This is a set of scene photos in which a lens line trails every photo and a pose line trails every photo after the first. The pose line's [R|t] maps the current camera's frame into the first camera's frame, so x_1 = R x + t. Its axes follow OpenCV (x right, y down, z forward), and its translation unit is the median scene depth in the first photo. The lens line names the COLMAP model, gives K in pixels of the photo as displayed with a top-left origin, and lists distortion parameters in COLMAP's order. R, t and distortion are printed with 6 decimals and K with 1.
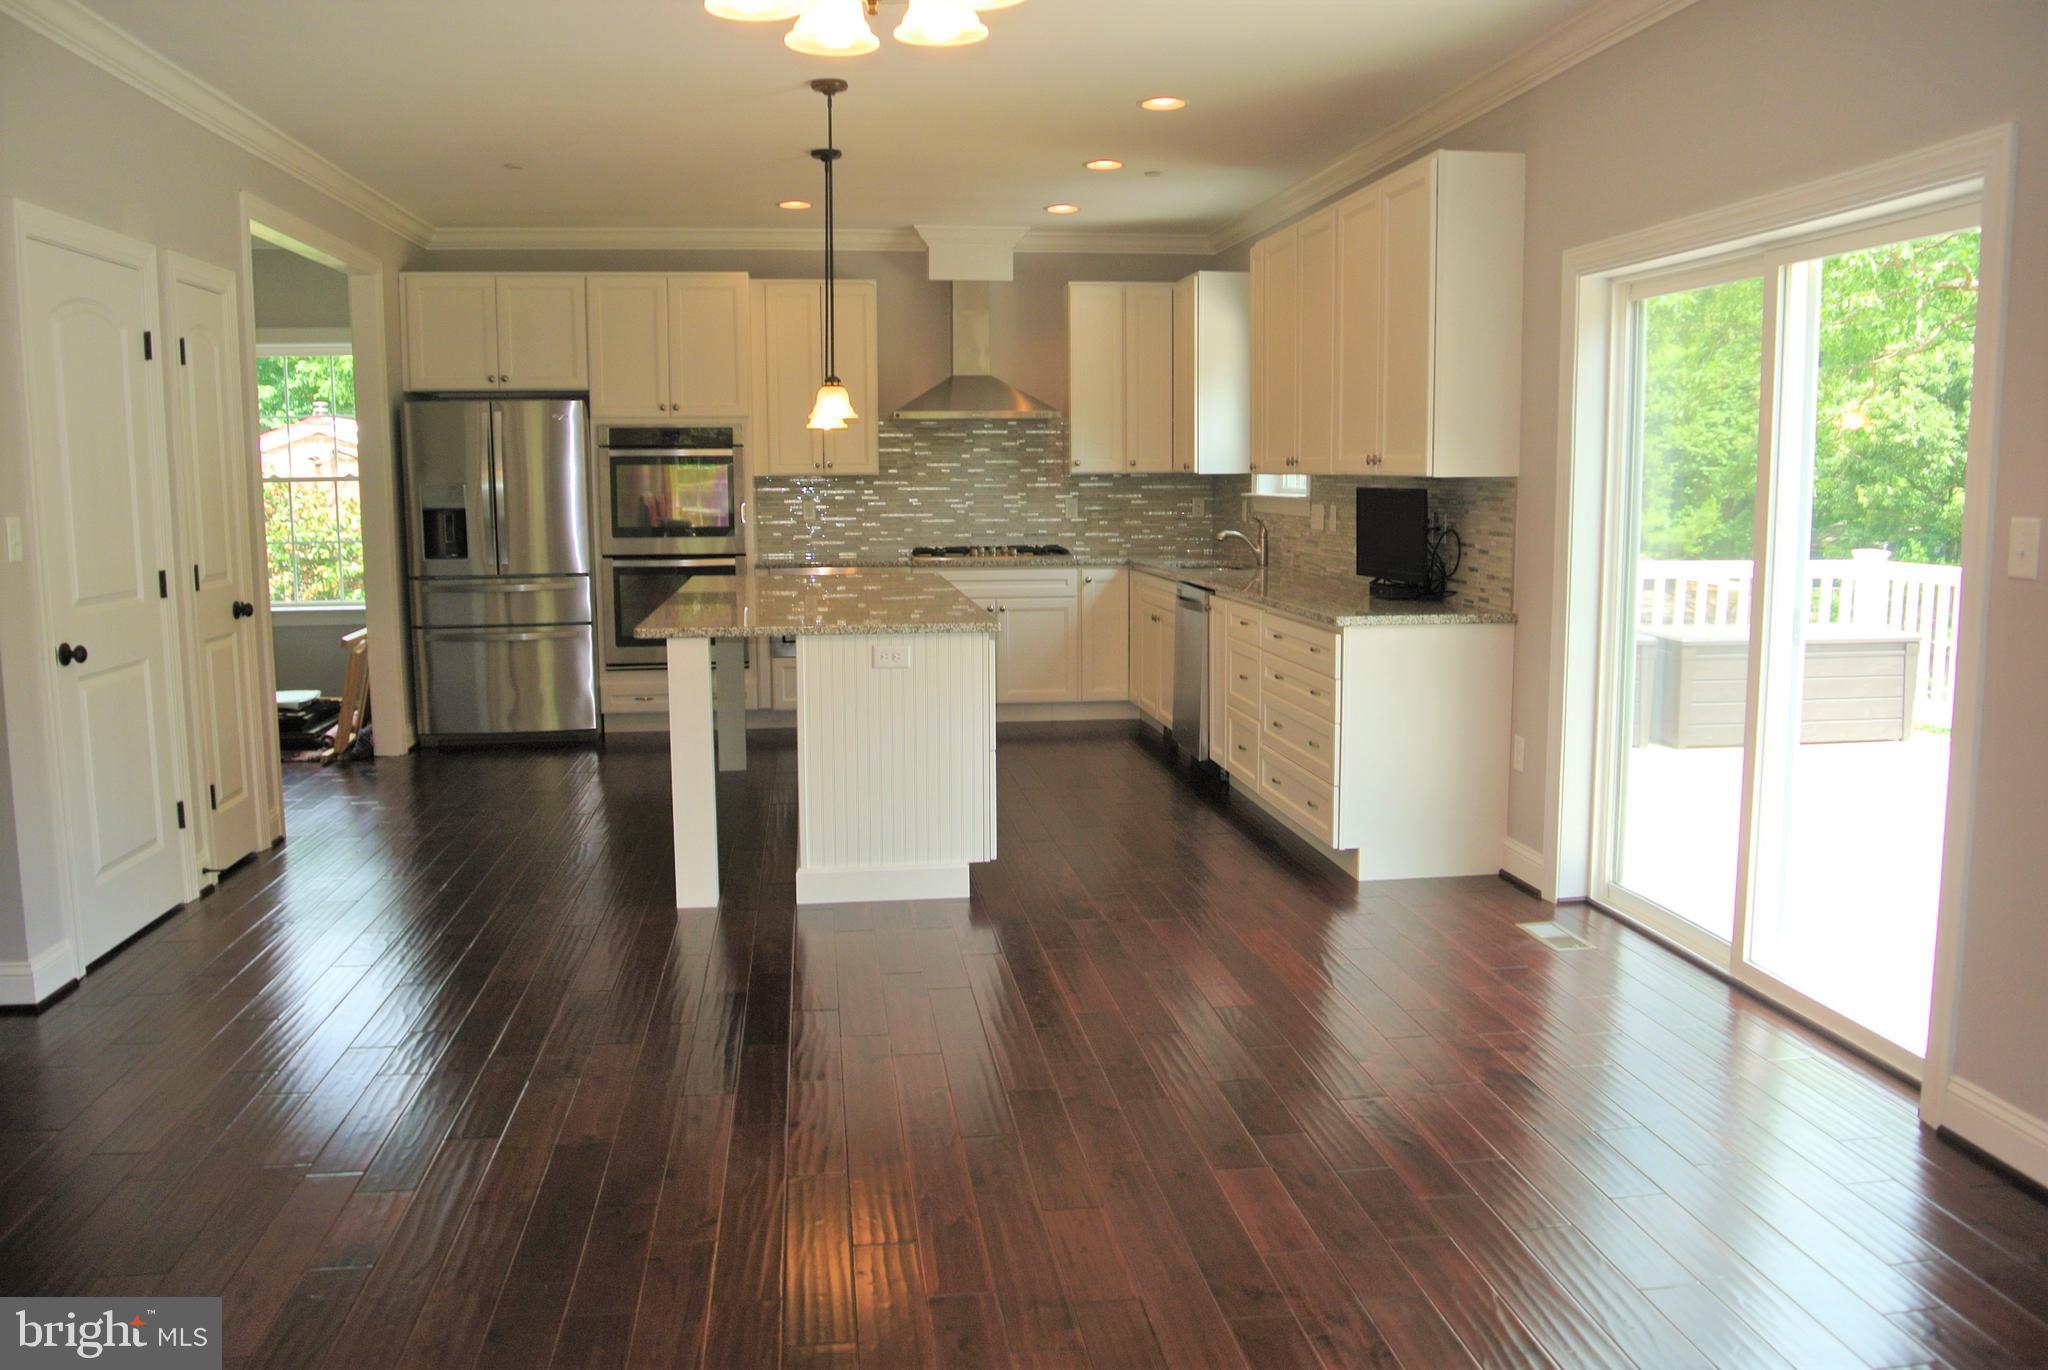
lens RADIAL K [[1621.5, 0, 1024.0], [0, 1621.5, 685.0], [0, 0, 1]] dist [-0.068642, 0.002325]
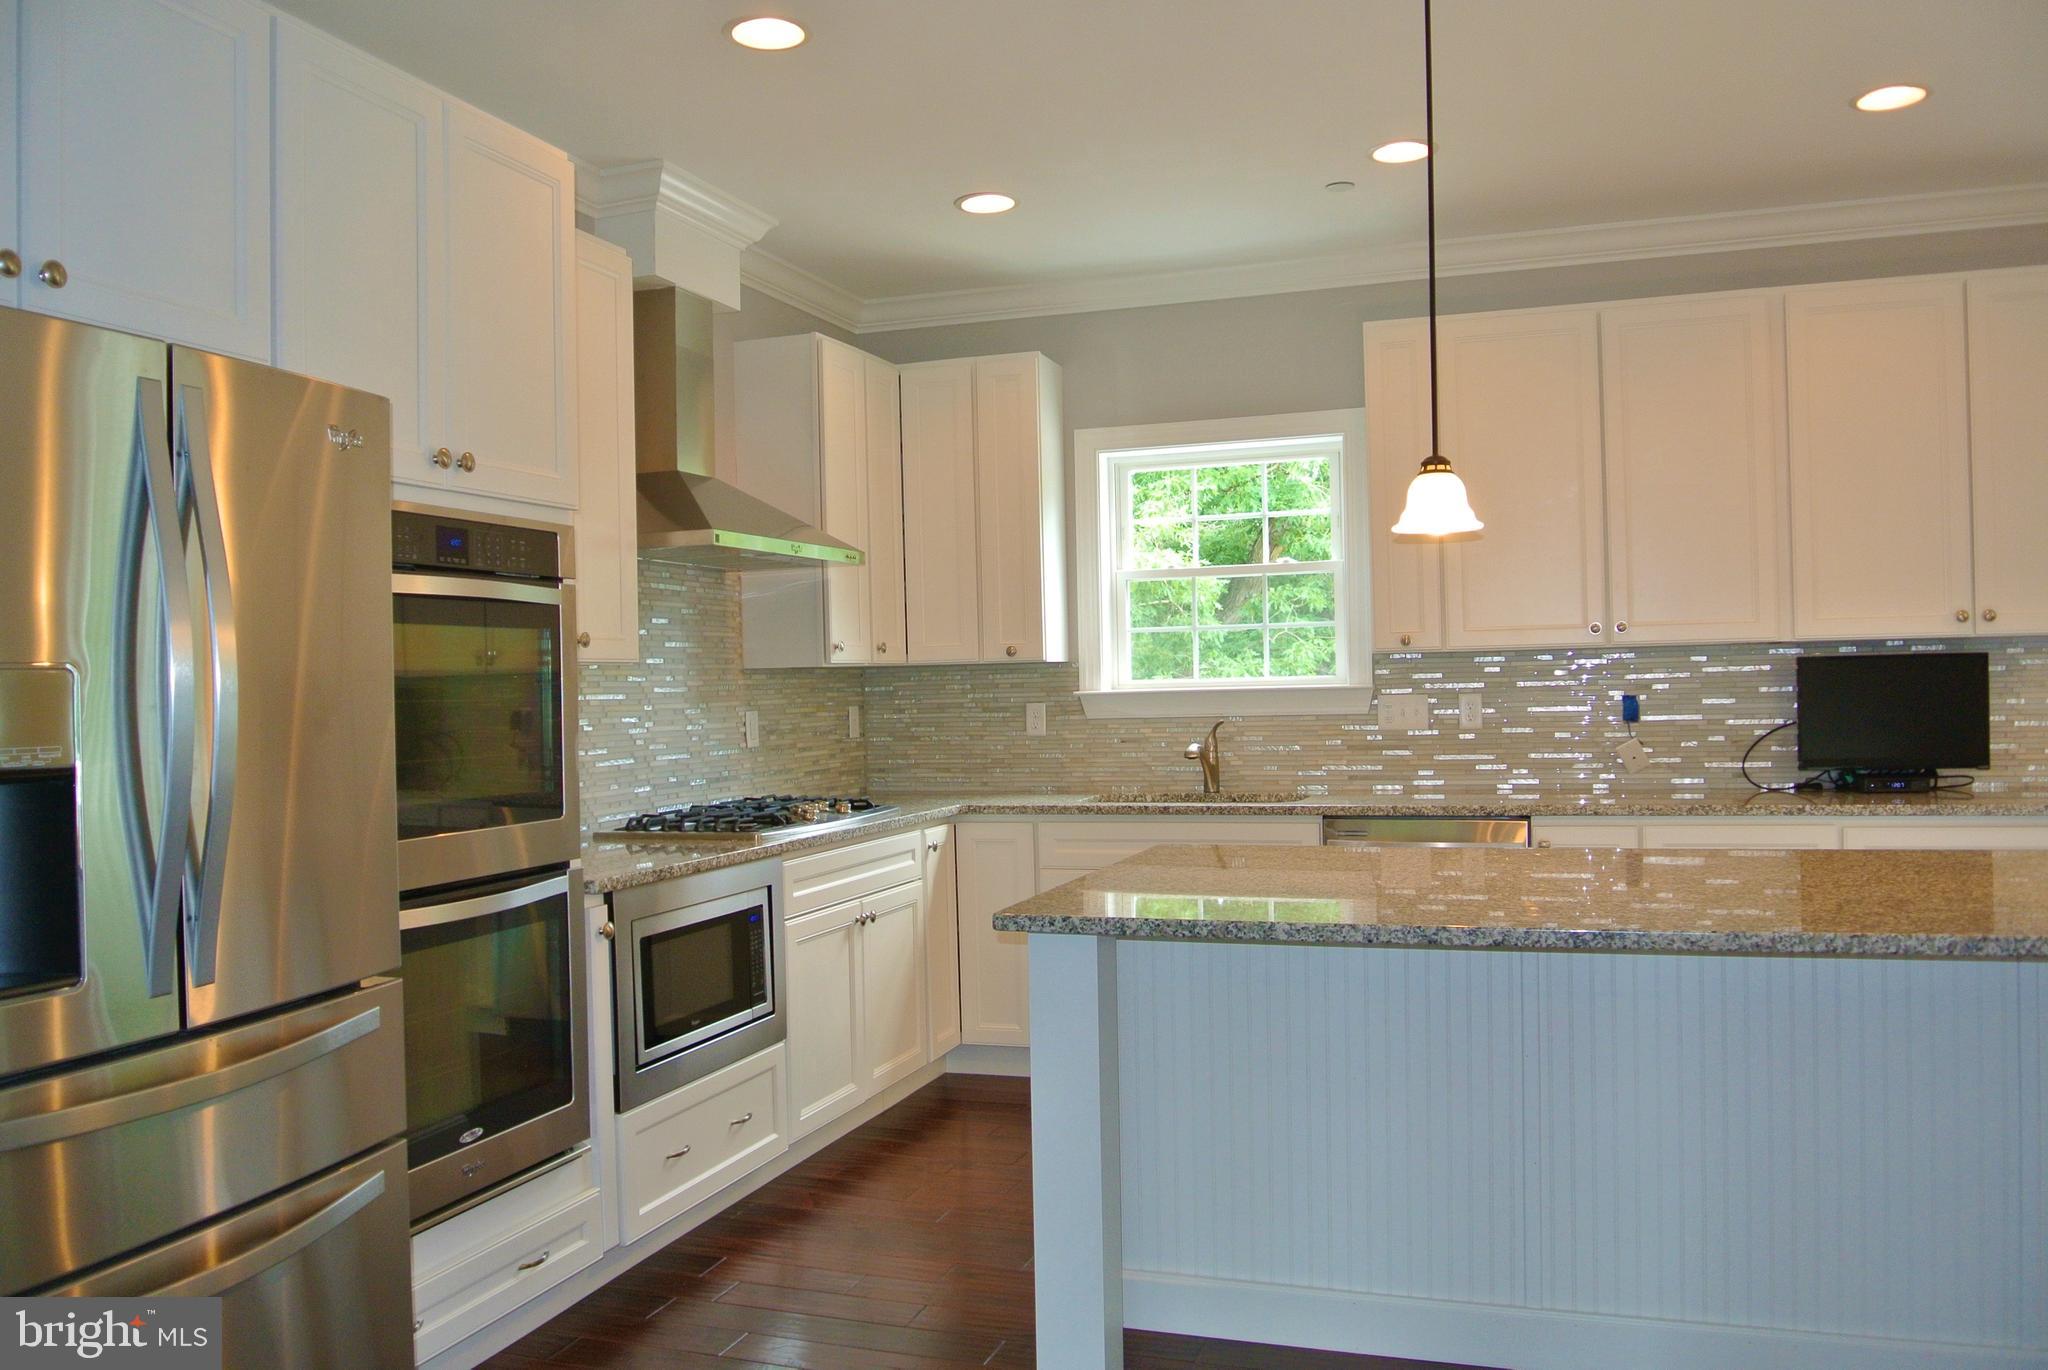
lens RADIAL K [[1602.2, 0, 1024.0], [0, 1602.2, 685.0], [0, 0, 1]] dist [-0.071306, 0.005497]
pose [[0.447016, -0.007786, 0.894492, -0.485659], [0.138974, 0.988425, -0.060847, -0.088378], [-0.883664, 0.151511, 0.442924, 0.765123]]
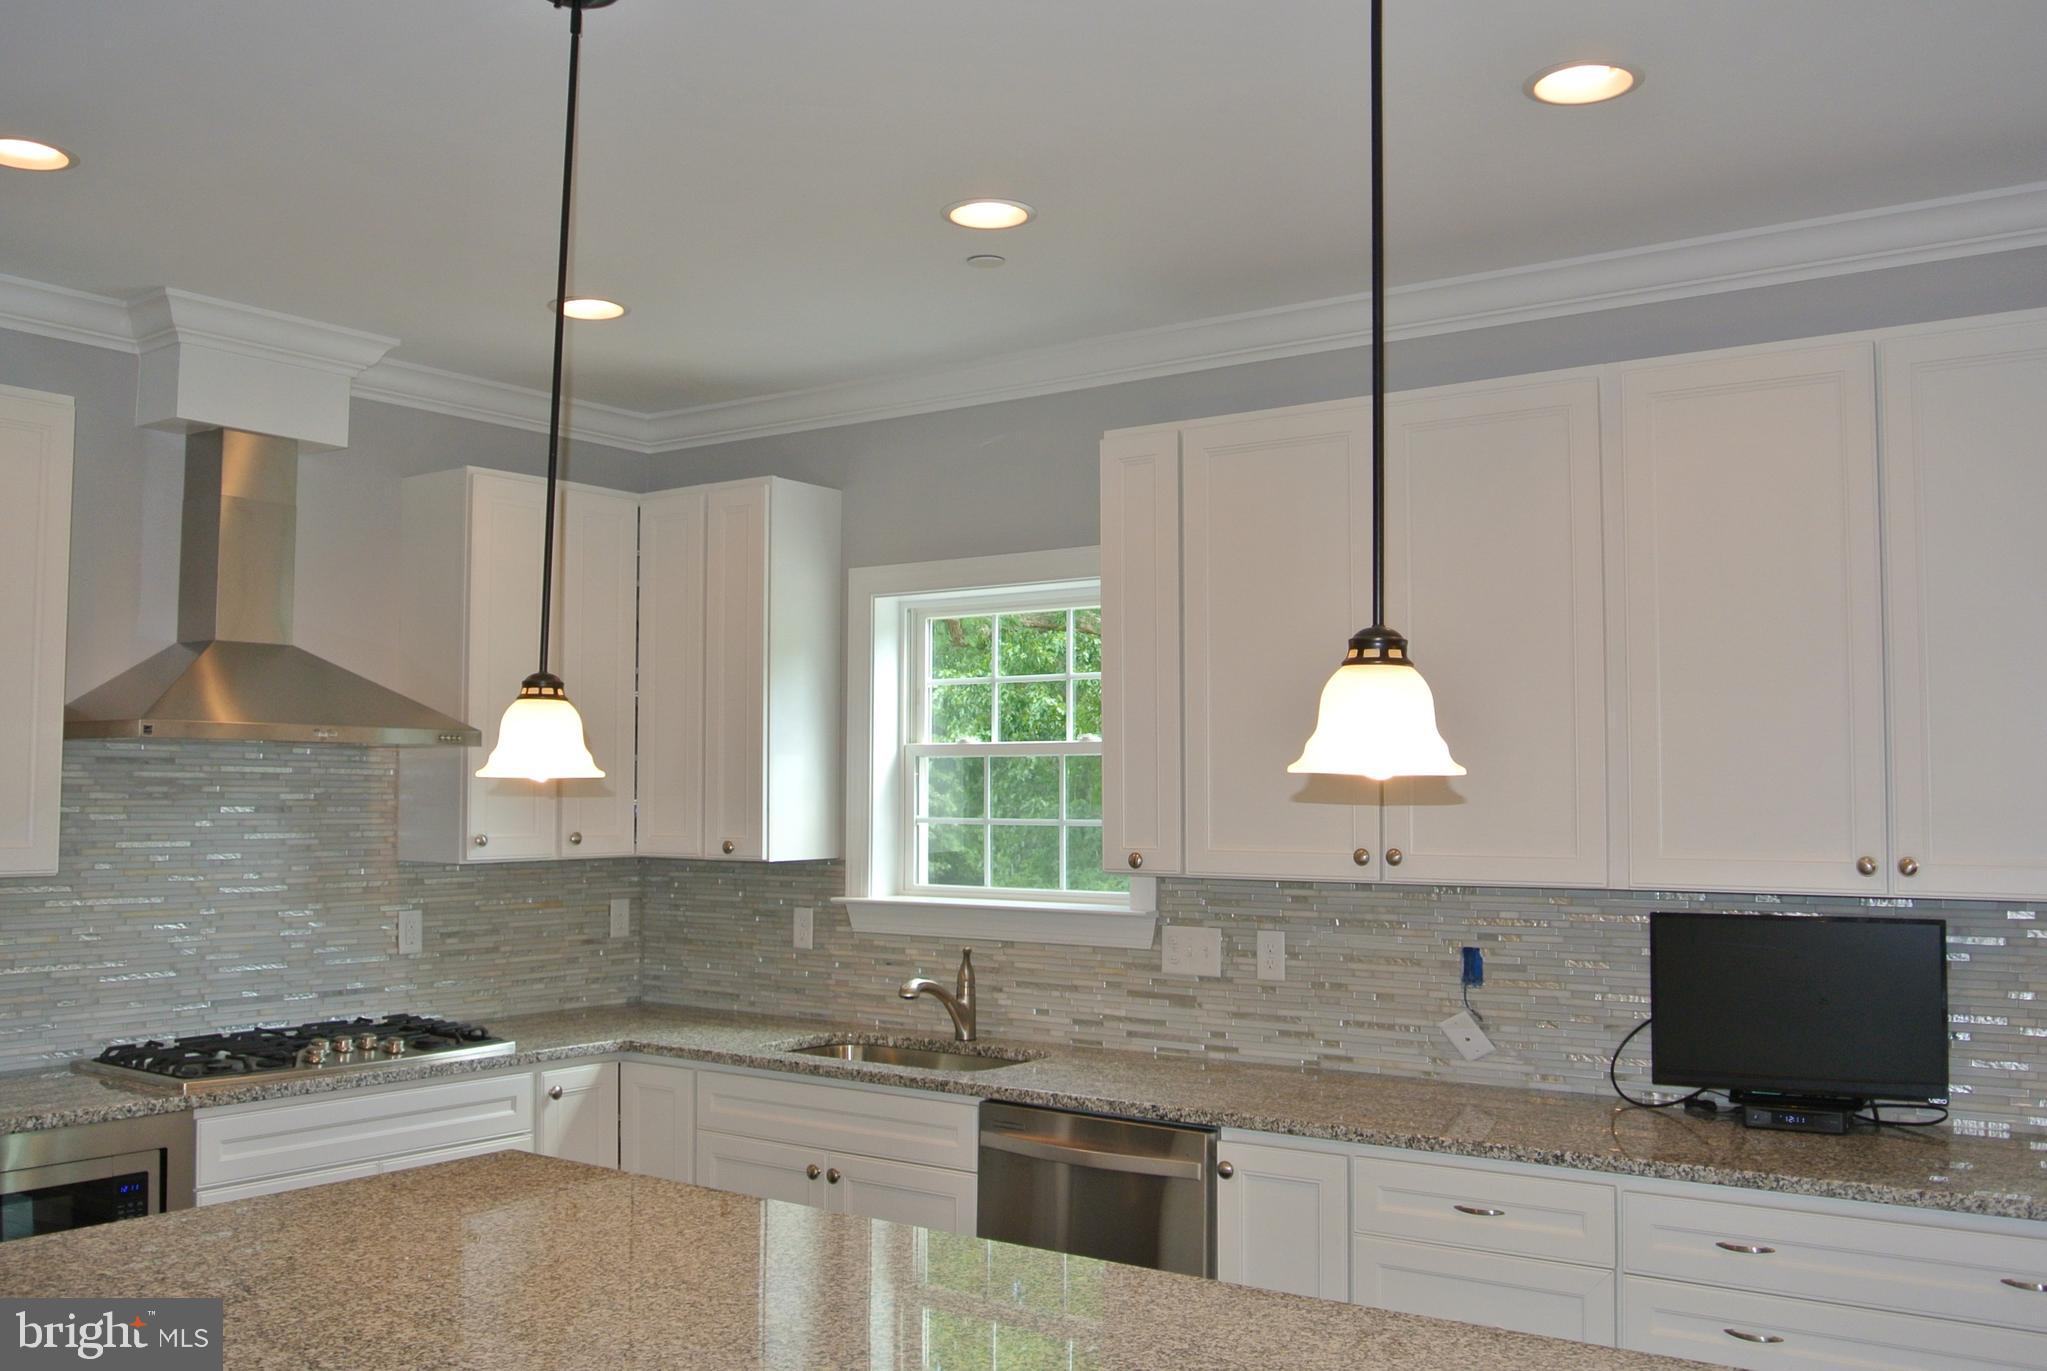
lens RADIAL K [[1815.0, 0, 1023.5], [0, 1815.0, 685.5], [0, 0, 1]] dist [-0.079075, 0.035291]
pose [[0.684533, 0.048828, 0.727345, -0.268864], [0.090384, 0.984371, -0.151146, -0.096223], [-0.723357, 0.169204, 0.669421, 0.576334]]
